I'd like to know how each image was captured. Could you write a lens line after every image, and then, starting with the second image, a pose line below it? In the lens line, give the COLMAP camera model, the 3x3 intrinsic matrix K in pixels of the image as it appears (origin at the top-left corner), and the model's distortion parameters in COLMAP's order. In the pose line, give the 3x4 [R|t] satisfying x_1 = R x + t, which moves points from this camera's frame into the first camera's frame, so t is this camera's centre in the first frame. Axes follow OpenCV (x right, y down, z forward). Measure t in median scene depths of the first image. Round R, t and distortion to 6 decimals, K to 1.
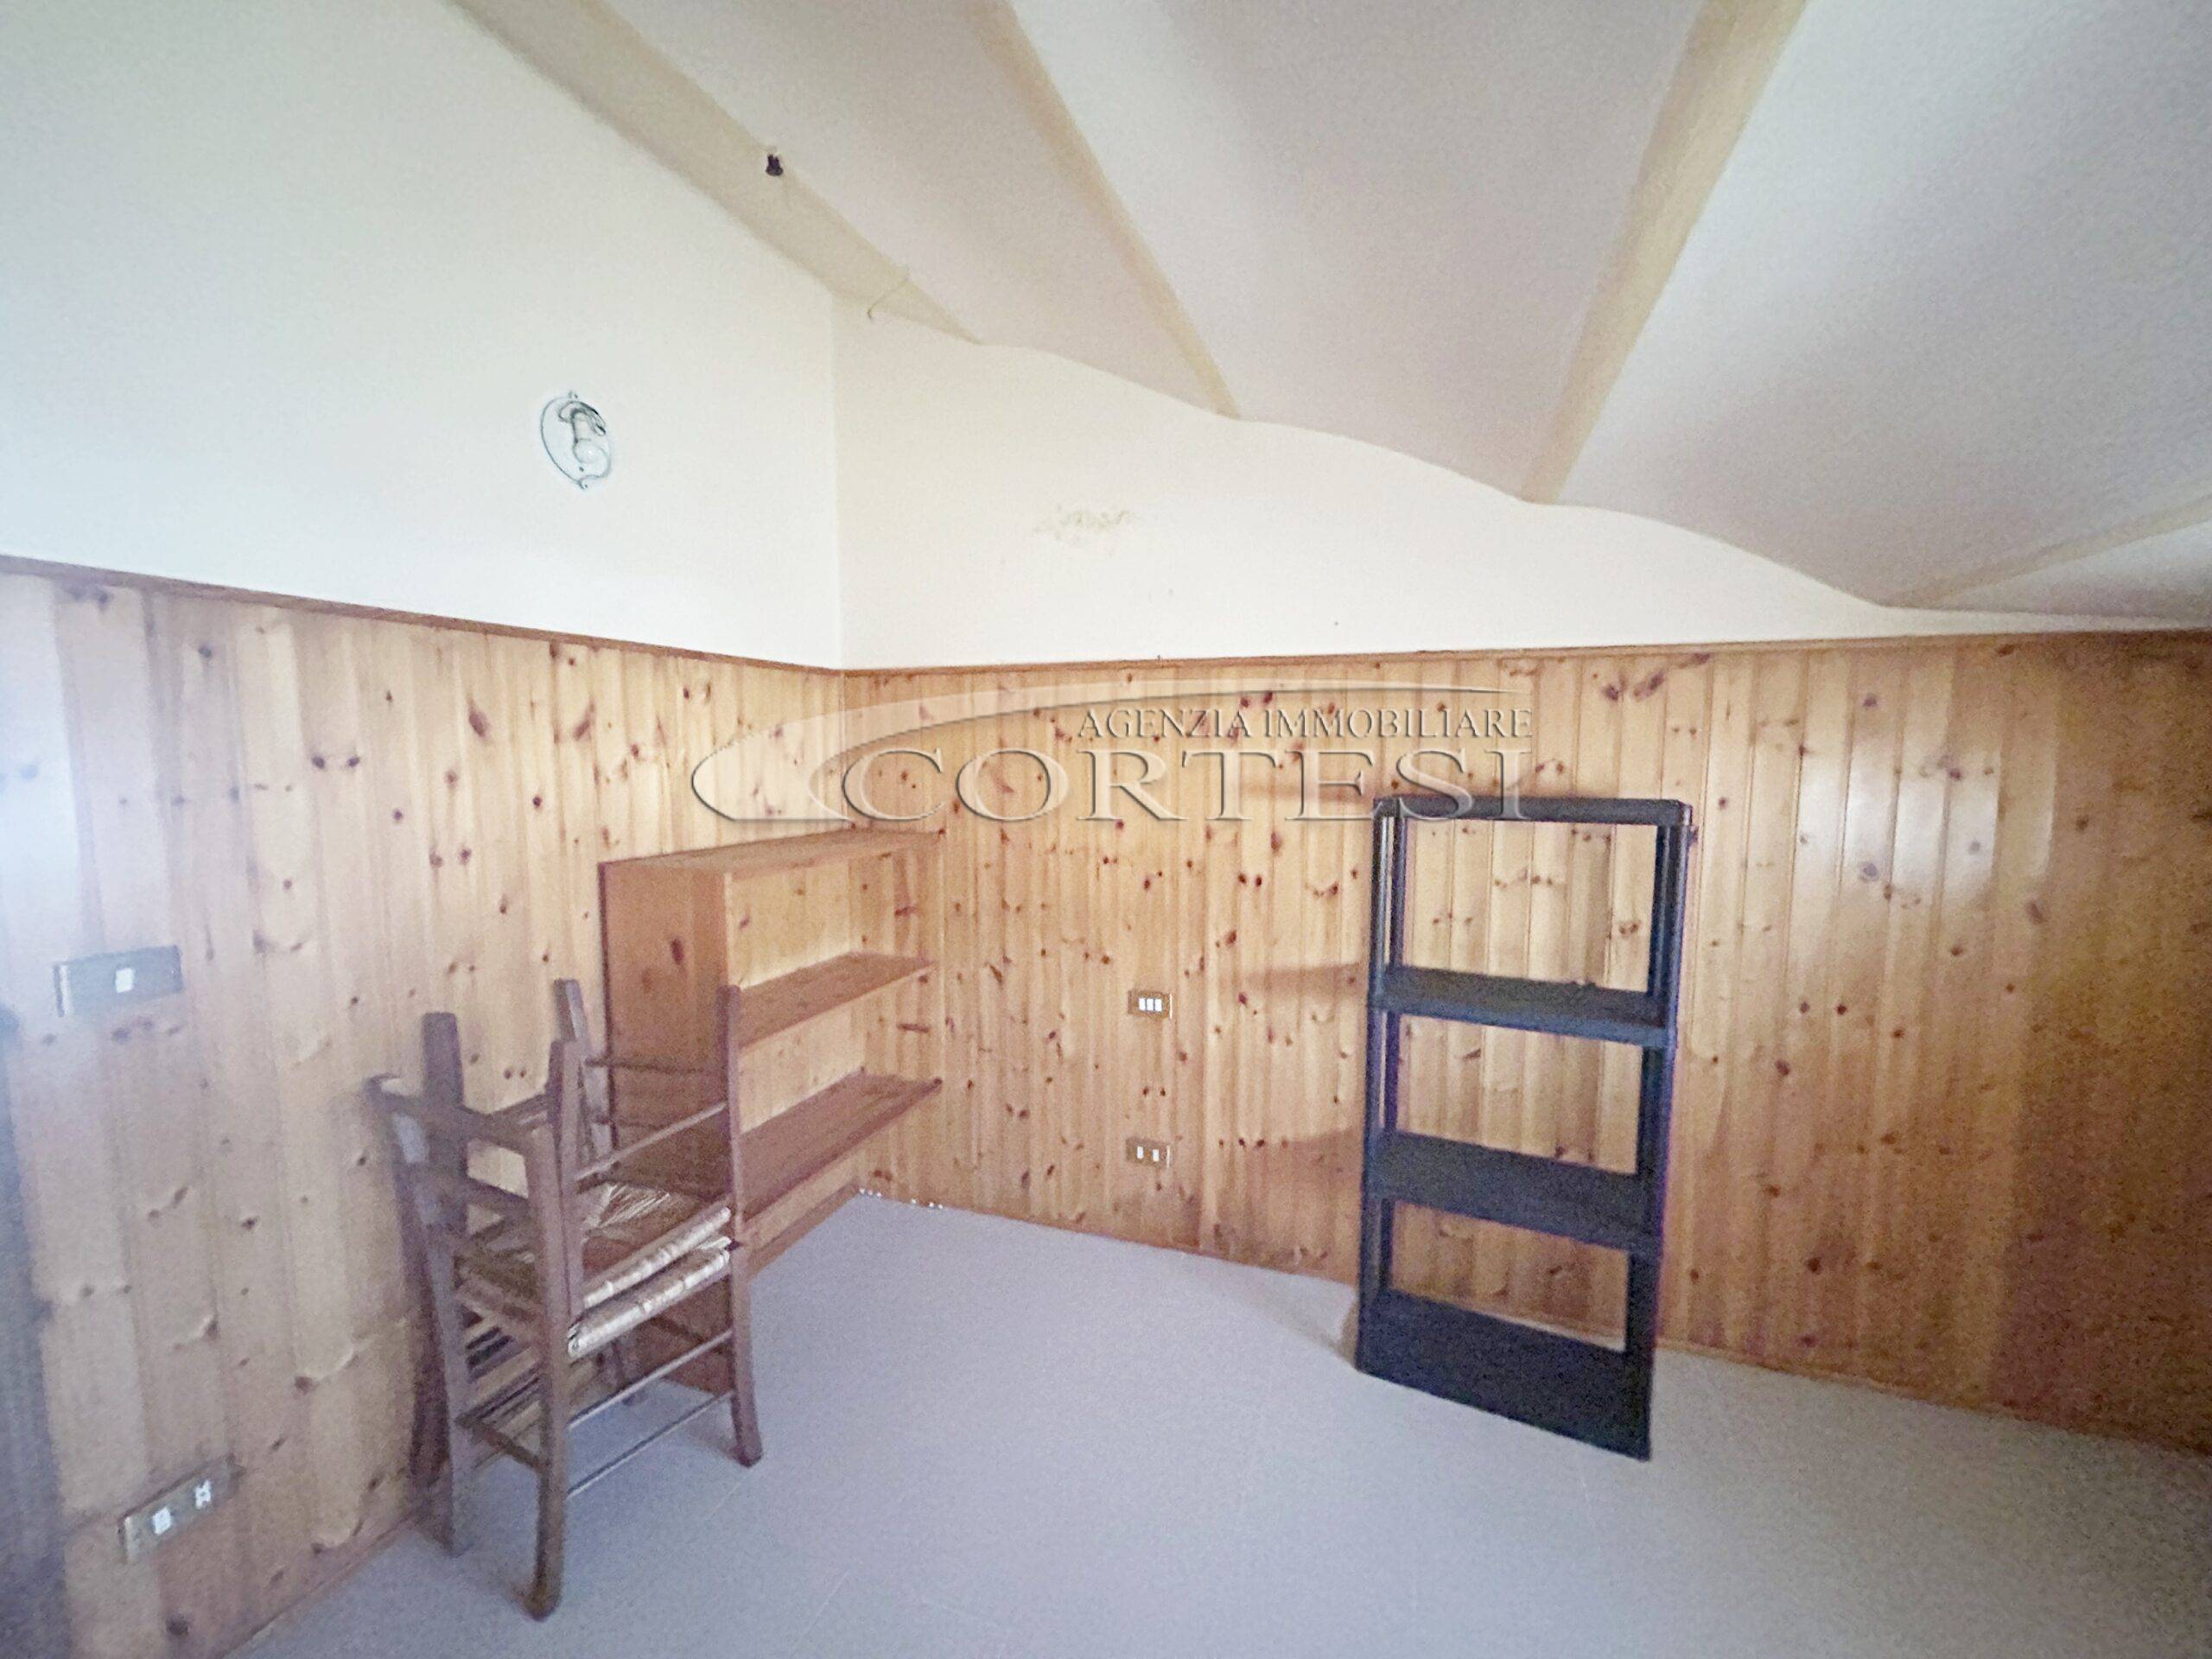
lens RADIAL K [[892.6, 0, 1102.3], [0, 892.6, 834.7], [0, 0, 1]] dist [-0.002877, 0.001247]
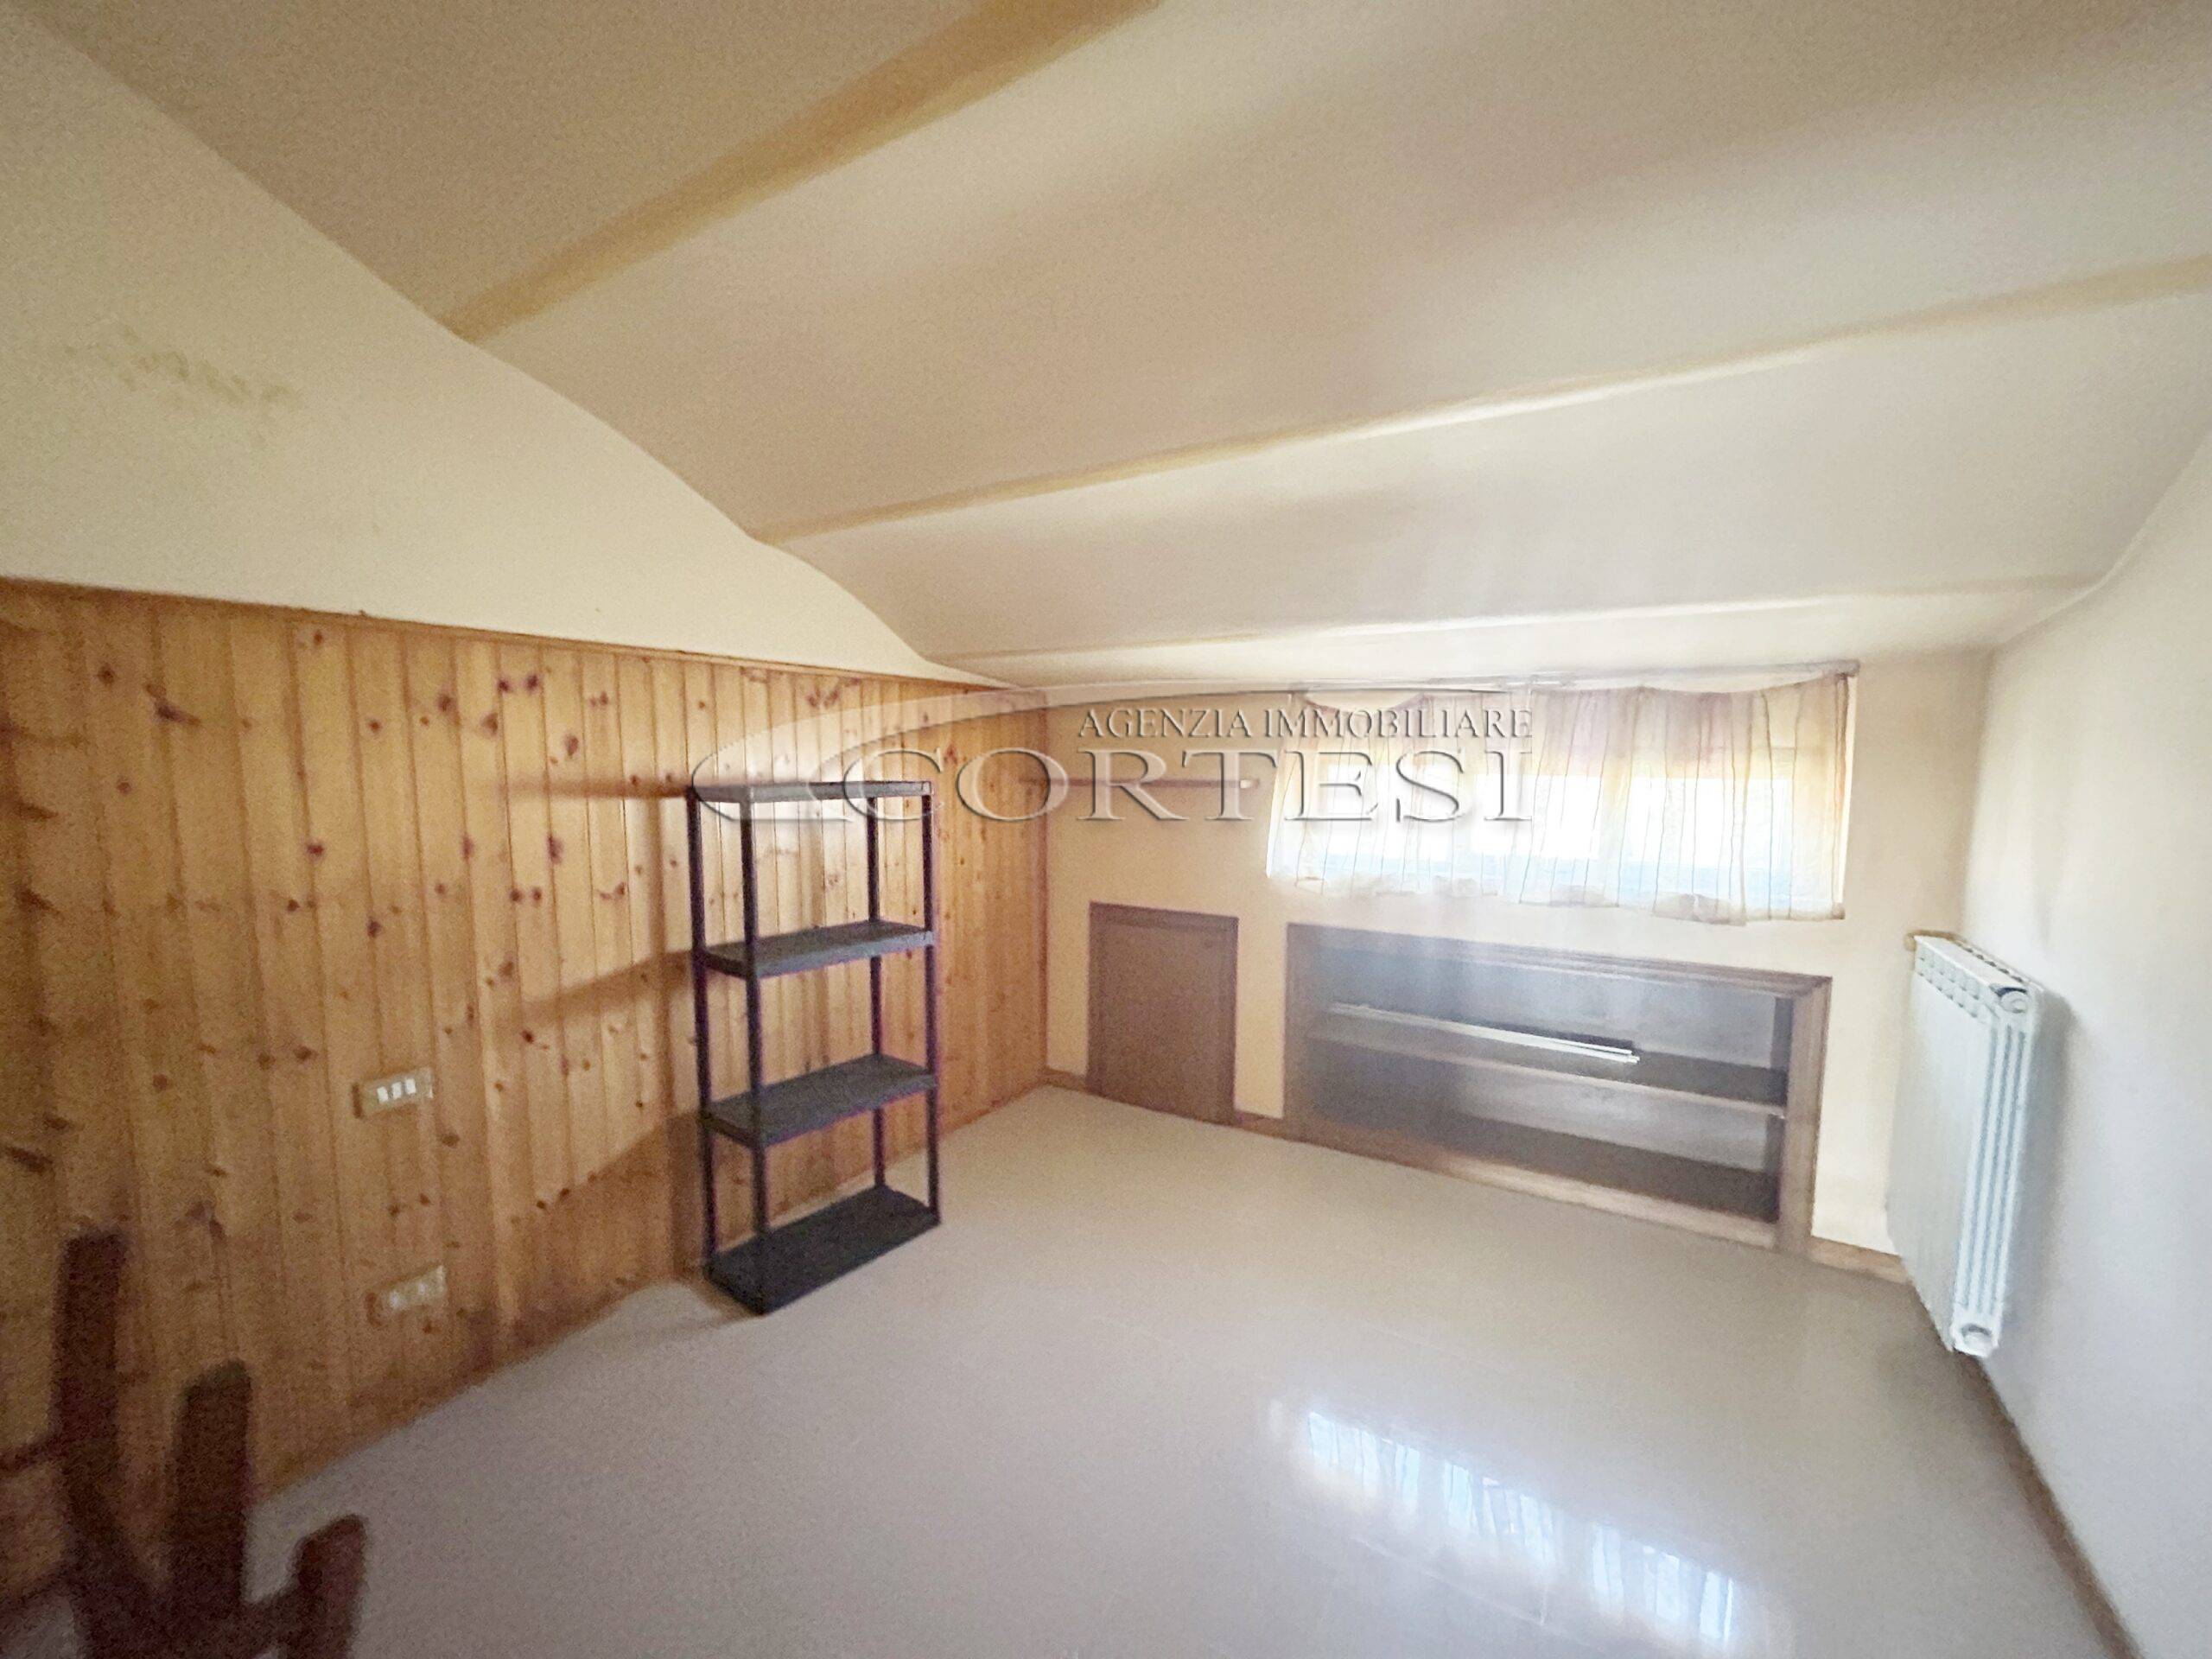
lens RADIAL K [[892.6, 0, 1097.8], [0, 892.6, 831.6], [0, 0, 1]] dist [-0.002877, 0.001247]
pose [[0.207339, -0.086478, 0.974439, -0.546987], [0.093118, 0.993307, 0.068339, -0.017304], [-0.973827, 0.076568, 0.214004, 0.283346]]
